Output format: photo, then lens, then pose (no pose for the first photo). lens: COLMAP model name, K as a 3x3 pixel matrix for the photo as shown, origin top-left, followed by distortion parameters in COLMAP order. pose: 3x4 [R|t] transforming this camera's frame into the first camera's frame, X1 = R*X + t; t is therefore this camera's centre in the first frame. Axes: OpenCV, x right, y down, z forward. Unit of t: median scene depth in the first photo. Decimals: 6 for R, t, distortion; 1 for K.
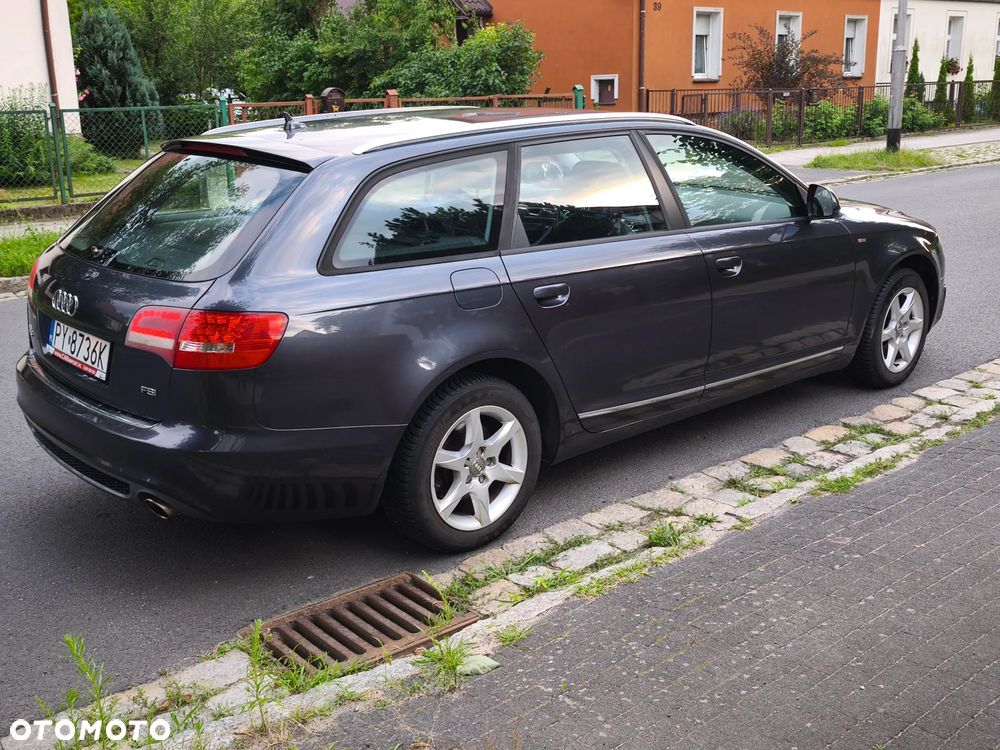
lens RADIAL K [[1058.4, 0, 498.9], [0, 1058.4, 368.5], [0, 0, 1]] dist [0.079378, -0.201787]
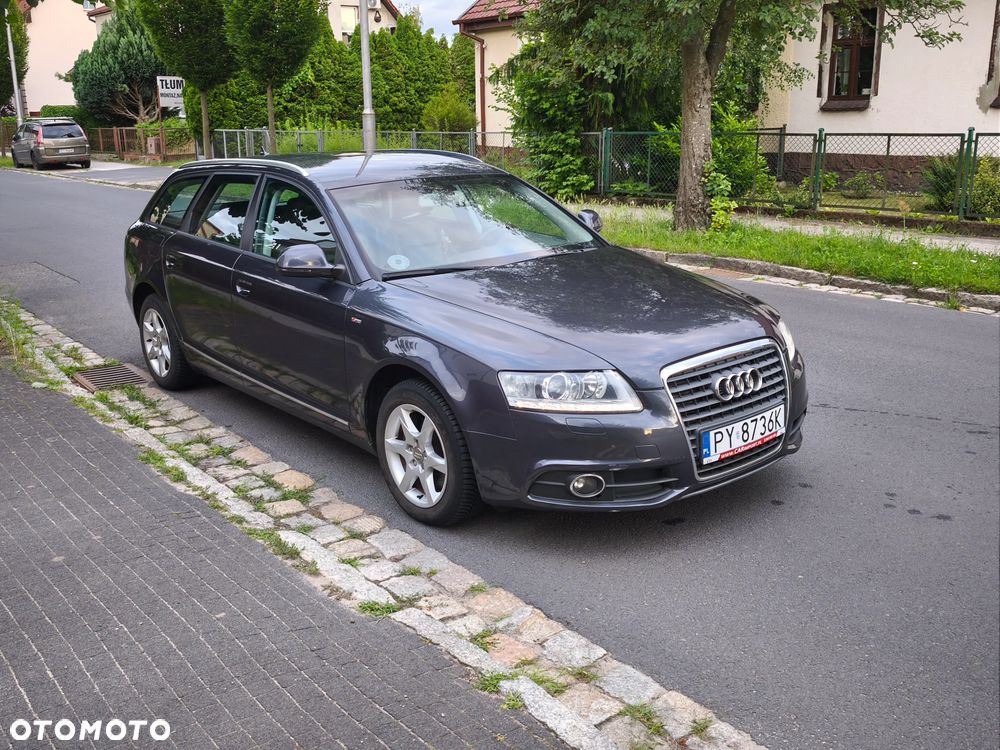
lens RADIAL K [[985.6, 0, 500.0], [0, 985.6, 375.0], [0, 0, 1]] dist [0.060557, -0.140397]
pose [[-0.048076, 0.271353, -0.961278, 1.393559], [-0.244473, 0.929923, 0.274729, -0.405672], [0.968464, 0.248214, 0.021632, 1.333738]]
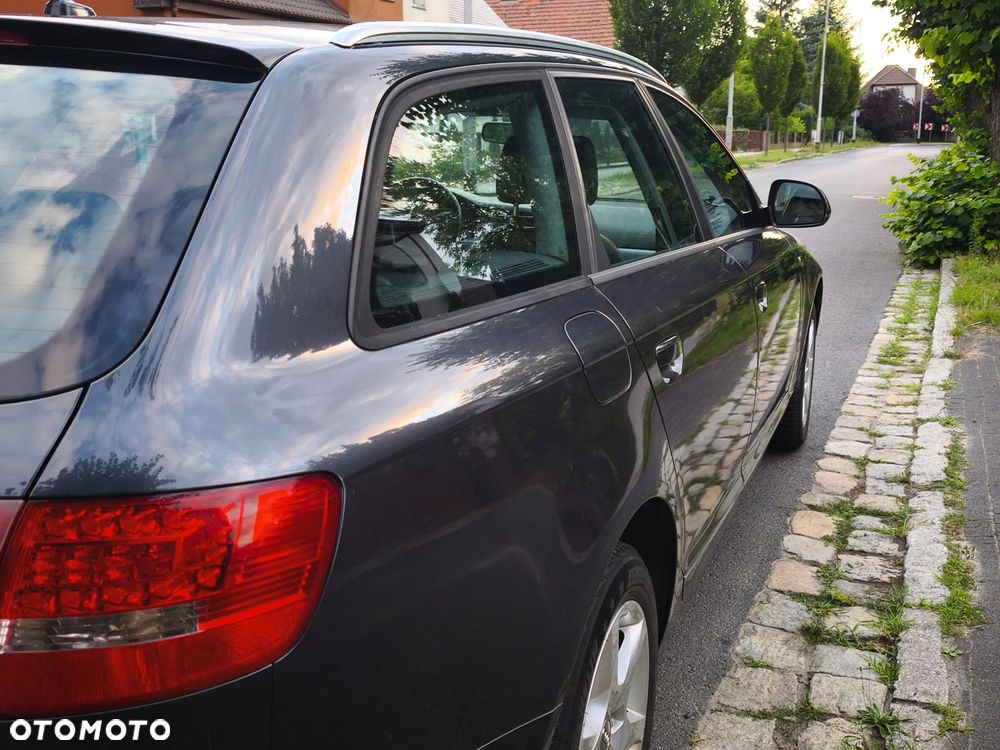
lens RADIAL K [[1058.4, 0, 498.9], [0, 1058.4, 368.5], [0, 0, 1]] dist [0.079378, -0.201787]
pose [[0.896234, -0.075855, 0.437048, -0.219503], [0.097863, 0.994805, -0.028023, -0.051537], [-0.432652, 0.067886, 0.899002, 0.505335]]
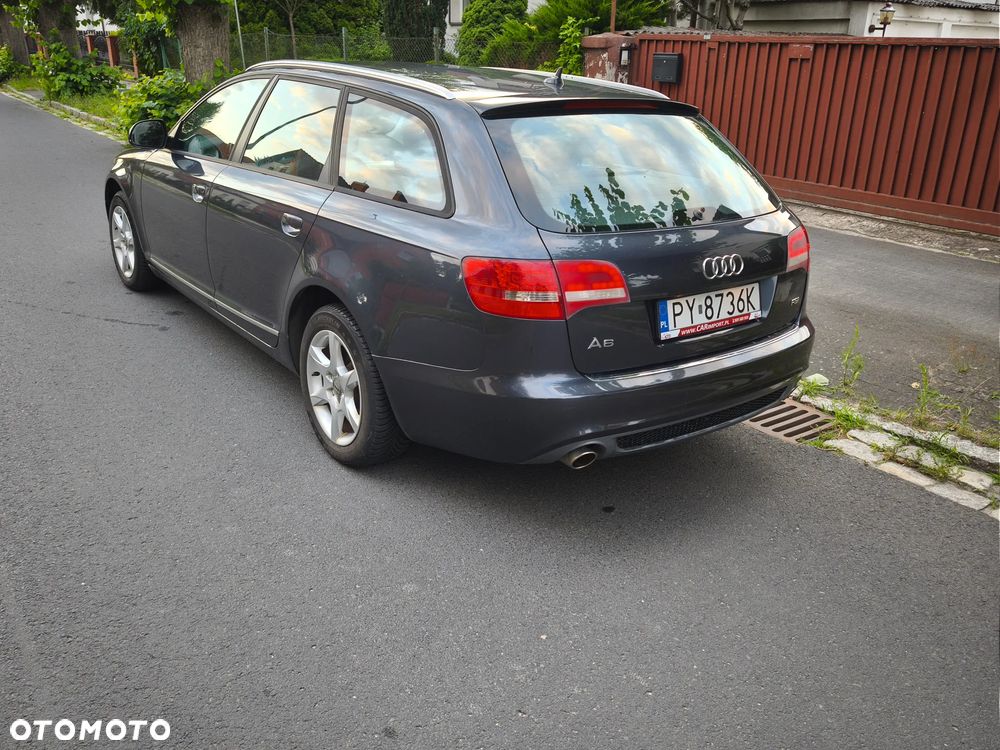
lens RADIAL K [[838.9, 0, 500.1], [0, 838.9, 357.4], [0, 0, 1]] dist [0.002870, 0.002824]
pose [[0.080125, -0.328397, 0.941135, -0.980867], [0.232162, 0.924353, 0.302775, -0.221930], [-0.969371, 0.194236, 0.150305, 0.907256]]
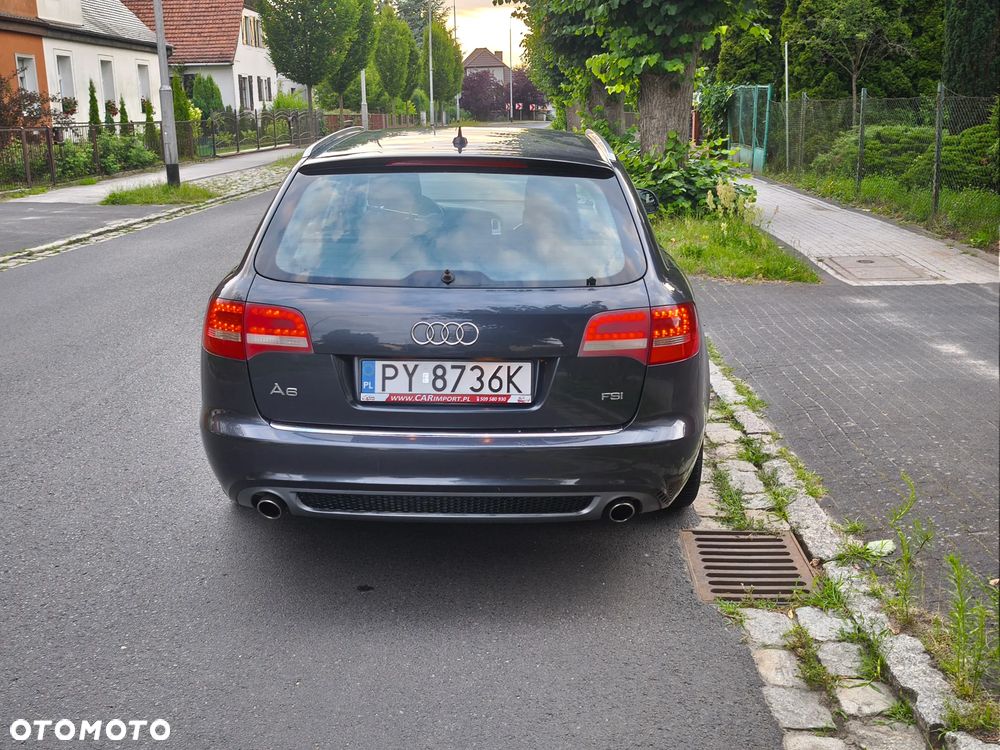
lens RADIAL K [[1058.4, 0, 498.9], [0, 1058.4, 368.5], [0, 0, 1]] dist [0.079378, -0.201787]
pose [[0.678631, -0.162786, 0.716213, -0.844231], [0.190236, 0.980811, 0.042671, -0.051285], [-0.709415, 0.107292, 0.696576, 0.284541]]
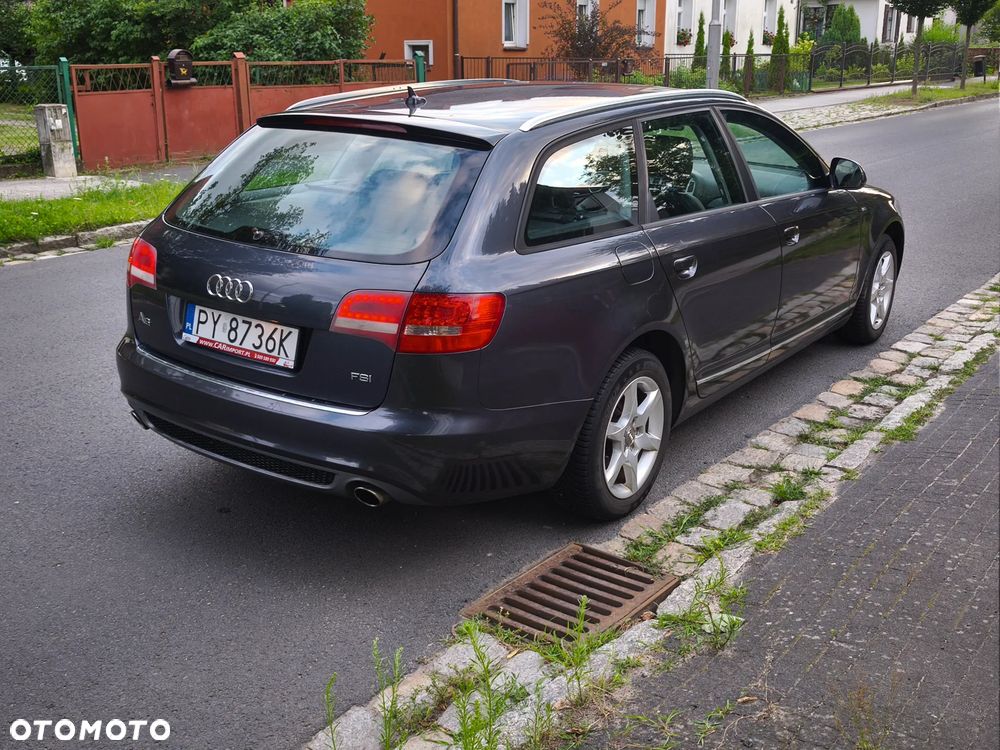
lens RADIAL K [[1055.5, 0, 509.0], [0, 1055.5, 373.8], [0, 0, 1]] dist [0.107478, -0.294290]
pose [[0.974224, -0.046343, 0.220773, -0.310845], [0.038328, 0.998446, 0.040454, -0.012166], [-0.222305, -0.030950, 0.974486, 0.020502]]
